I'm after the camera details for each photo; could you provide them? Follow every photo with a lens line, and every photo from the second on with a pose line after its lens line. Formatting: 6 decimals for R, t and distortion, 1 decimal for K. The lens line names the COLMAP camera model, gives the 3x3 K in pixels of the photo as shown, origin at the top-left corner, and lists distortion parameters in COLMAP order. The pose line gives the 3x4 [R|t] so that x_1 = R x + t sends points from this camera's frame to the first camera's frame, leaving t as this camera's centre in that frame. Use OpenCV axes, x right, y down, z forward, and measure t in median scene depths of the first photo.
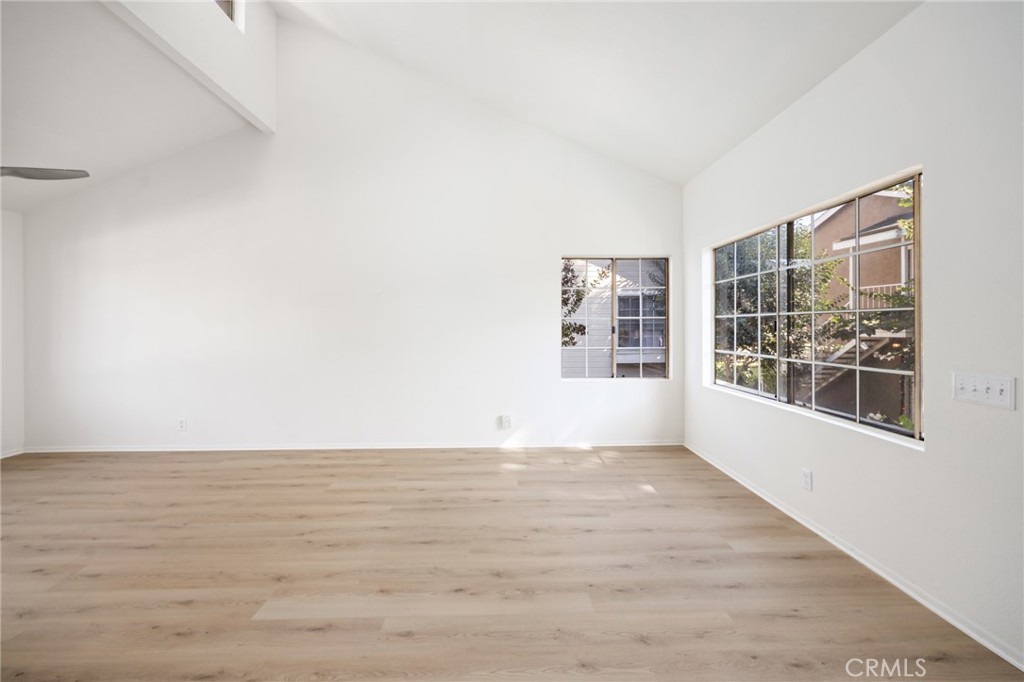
lens RADIAL K [[411.7, 0, 512.7], [0, 411.7, 327.0], [0, 0, 1]] dist [-0.001968, 0.000805]
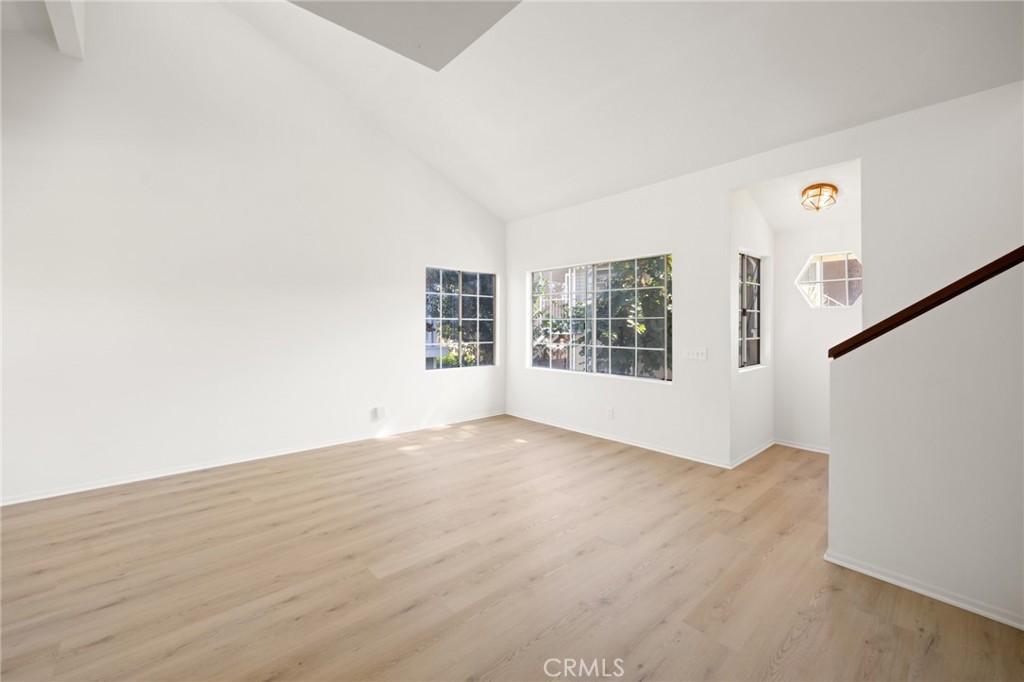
lens RADIAL K [[411.7, 0, 509.0], [0, 411.7, 322.6], [0, 0, 1]] dist [-0.001968, 0.000805]
pose [[0.764705, 0.012573, 0.644257, -0.732590], [-0.005667, 0.999902, -0.012786, 0.005871], [-0.644355, 0.006127, 0.764702, -0.076431]]
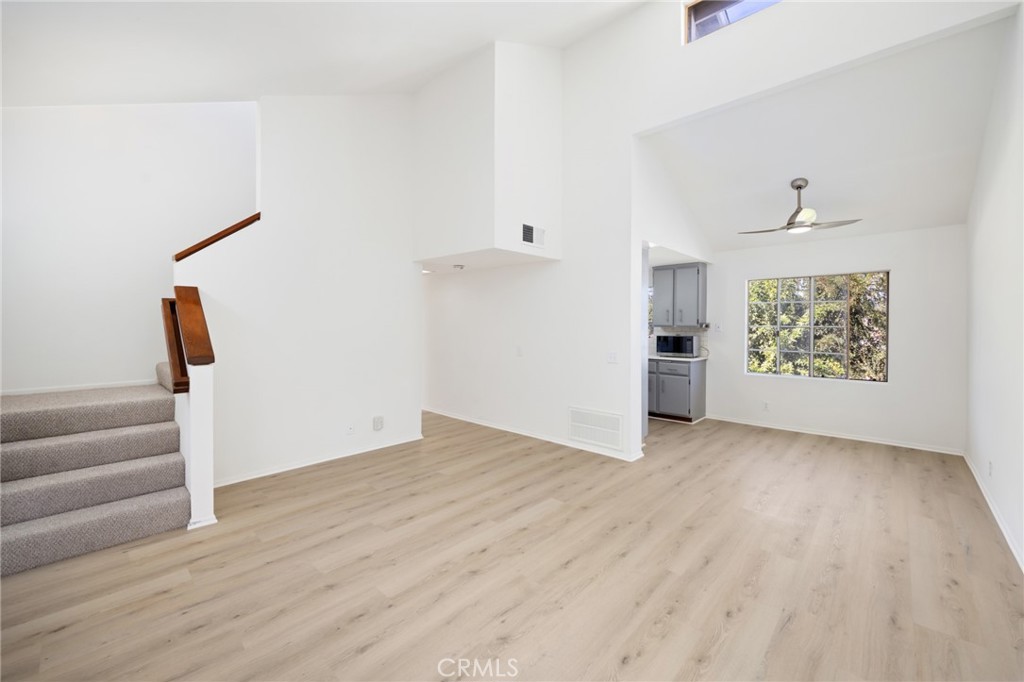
lens RADIAL K [[411.7, 0, 510.7], [0, 411.7, 324.0], [0, 0, 1]] dist [-0.001968, 0.000805]
pose [[-0.700885, 0.002520, -0.713269, 0.516730], [0.000019, 0.999994, 0.003515, -0.040516], [0.713274, 0.002450, -0.700881, 1.419945]]
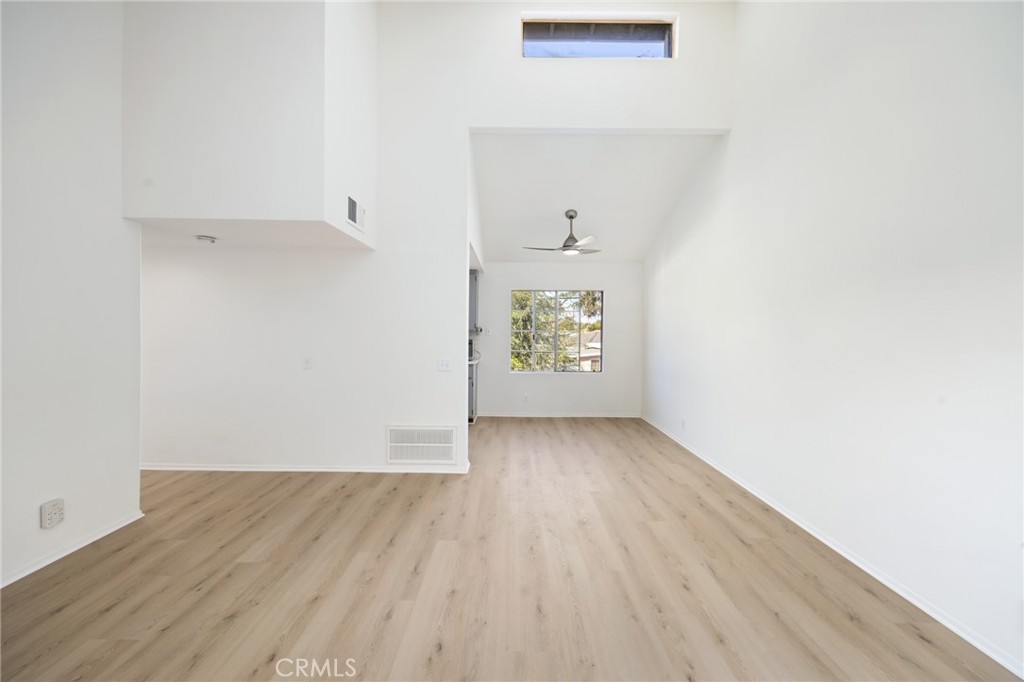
lens RADIAL K [[411.7, 0, 513.4], [0, 411.7, 327.8], [0, 0, 1]] dist [-0.001968, 0.000805]
pose [[-0.020428, 0.001145, -0.999791, 0.555616], [-0.011415, 0.999934, 0.001378, -0.039796], [0.999726, 0.011441, -0.020414, 0.857906]]
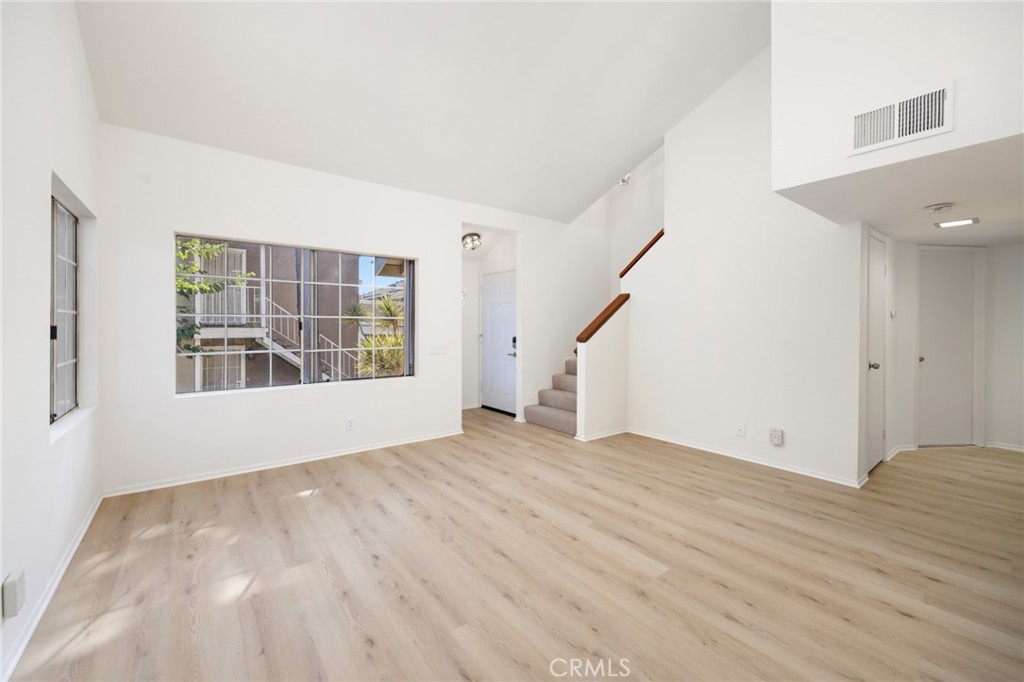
lens RADIAL K [[411.7, 0, 514.1], [0, 411.7, 329.1], [0, 0, 1]] dist [-0.001968, 0.000805]
pose [[-0.595743, -0.002566, 0.803171, -0.881737], [0.001771, 0.999988, 0.004509, 0.002260], [-0.803173, 0.004108, -0.595732, 1.379708]]
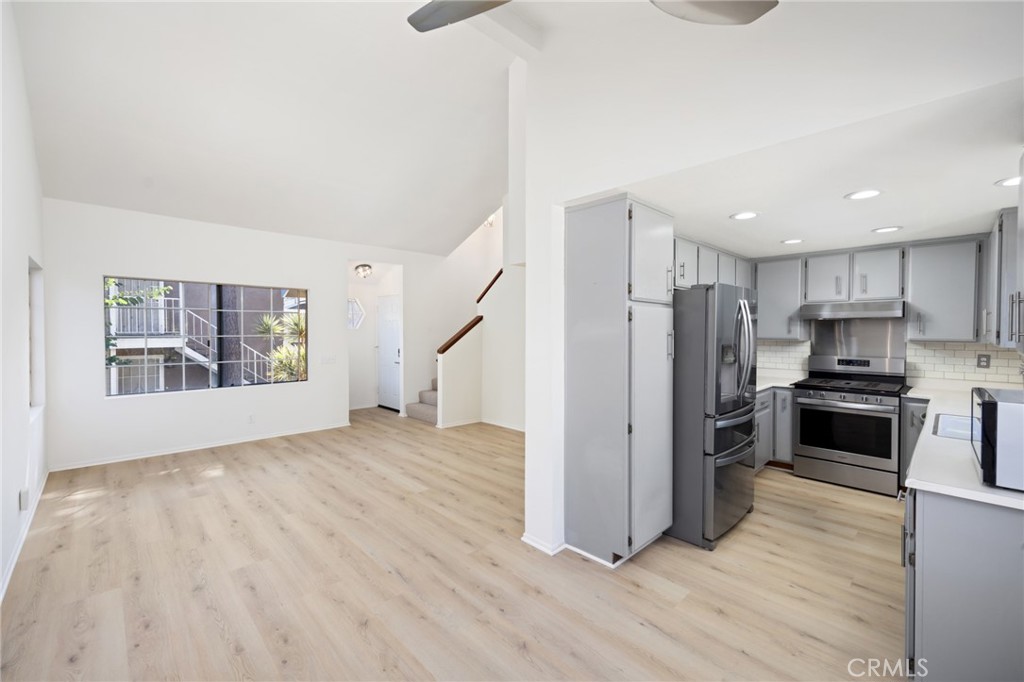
lens RADIAL K [[424.1, 0, 513.0], [0, 424.1, 338.5], [0, 0, 1]] dist [0.011313, -0.000775]
pose [[-0.676965, -0.011755, 0.735921, -1.657779], [0.001955, 0.999840, 0.017769, -0.059261], [-0.736012, 0.013468, -0.676834, 1.416851]]
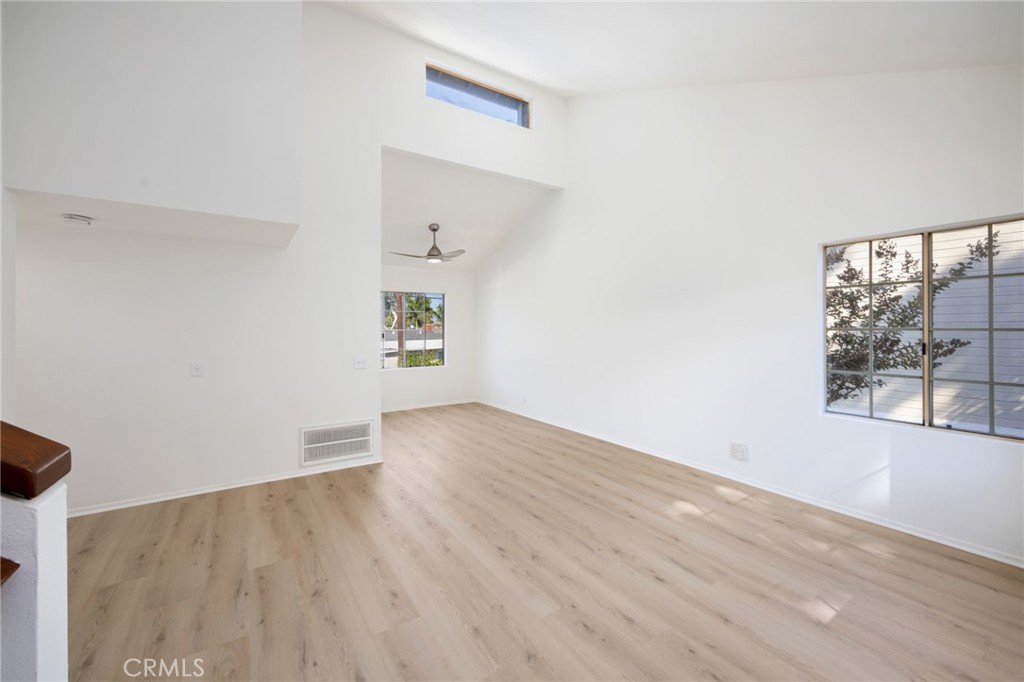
lens RADIAL K [[411.7, 0, 517.8], [0, 411.7, 322.6], [0, 0, 1]] dist [-0.001968, 0.000805]
pose [[0.538253, -0.008413, -0.842742, 0.724383], [-0.001291, 0.999941, -0.010807, -0.040252], [0.842783, 0.006905, 0.538210, 0.254110]]
